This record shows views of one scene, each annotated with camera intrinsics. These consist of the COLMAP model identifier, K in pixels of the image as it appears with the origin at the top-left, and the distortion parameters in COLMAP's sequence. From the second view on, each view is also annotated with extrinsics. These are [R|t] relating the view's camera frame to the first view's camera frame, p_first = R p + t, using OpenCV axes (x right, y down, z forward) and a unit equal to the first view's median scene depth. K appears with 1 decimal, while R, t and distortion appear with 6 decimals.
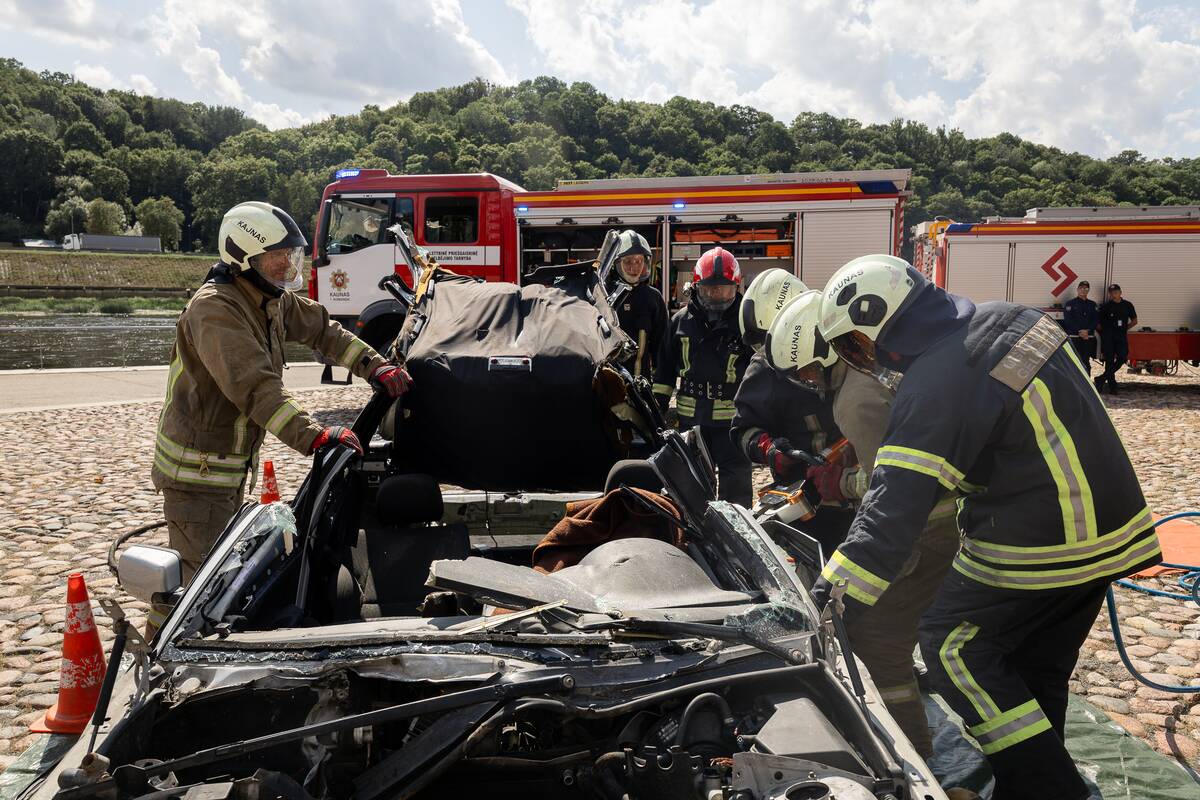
lens RADIAL K [[893.1, 0, 600.0], [0, 893.1, 400.0], [0, 0, 1]] dist [-0.001187, -0.000833]
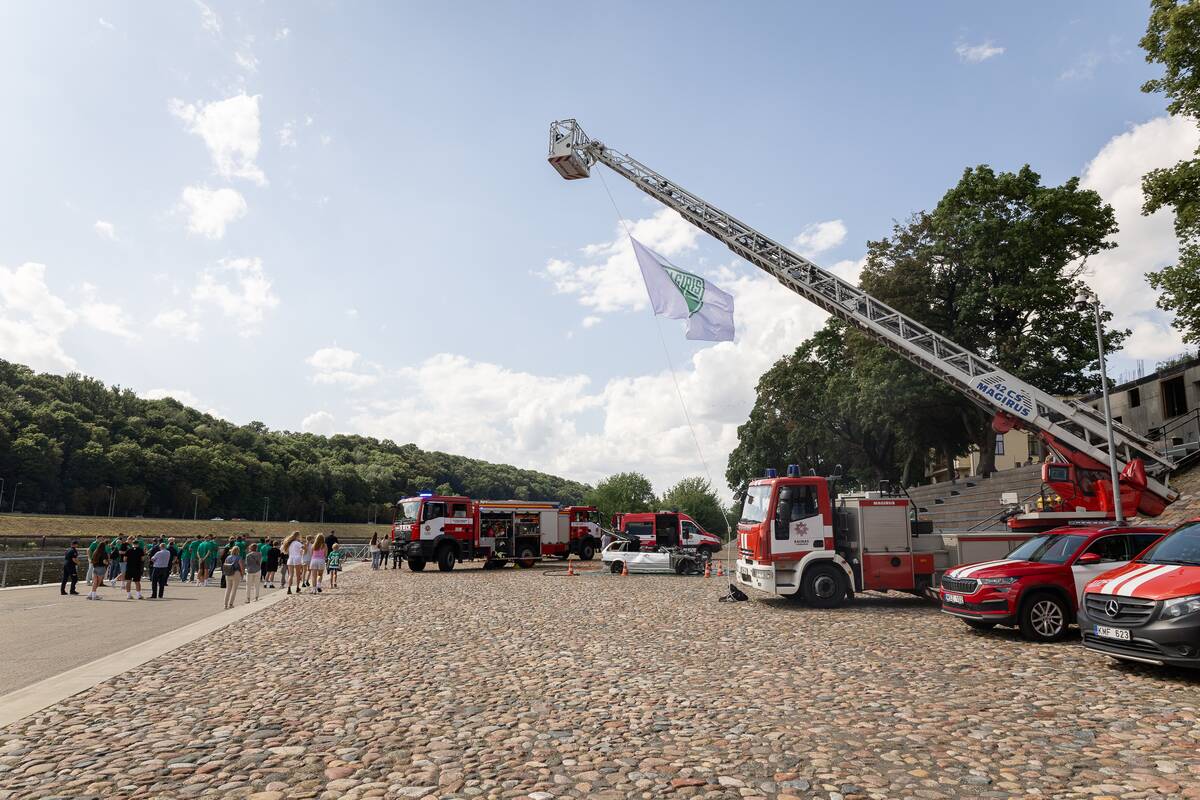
lens RADIAL K [[893.1, 0, 600.0], [0, 893.1, 400.0], [0, 0, 1]] dist [-0.001187, -0.000833]
pose [[0.546907, 0.119352, 0.828642, -0.228392], [0.102054, 0.972900, -0.207486, 0.012019], [-0.830950, 0.198042, 0.519906, -0.105196]]
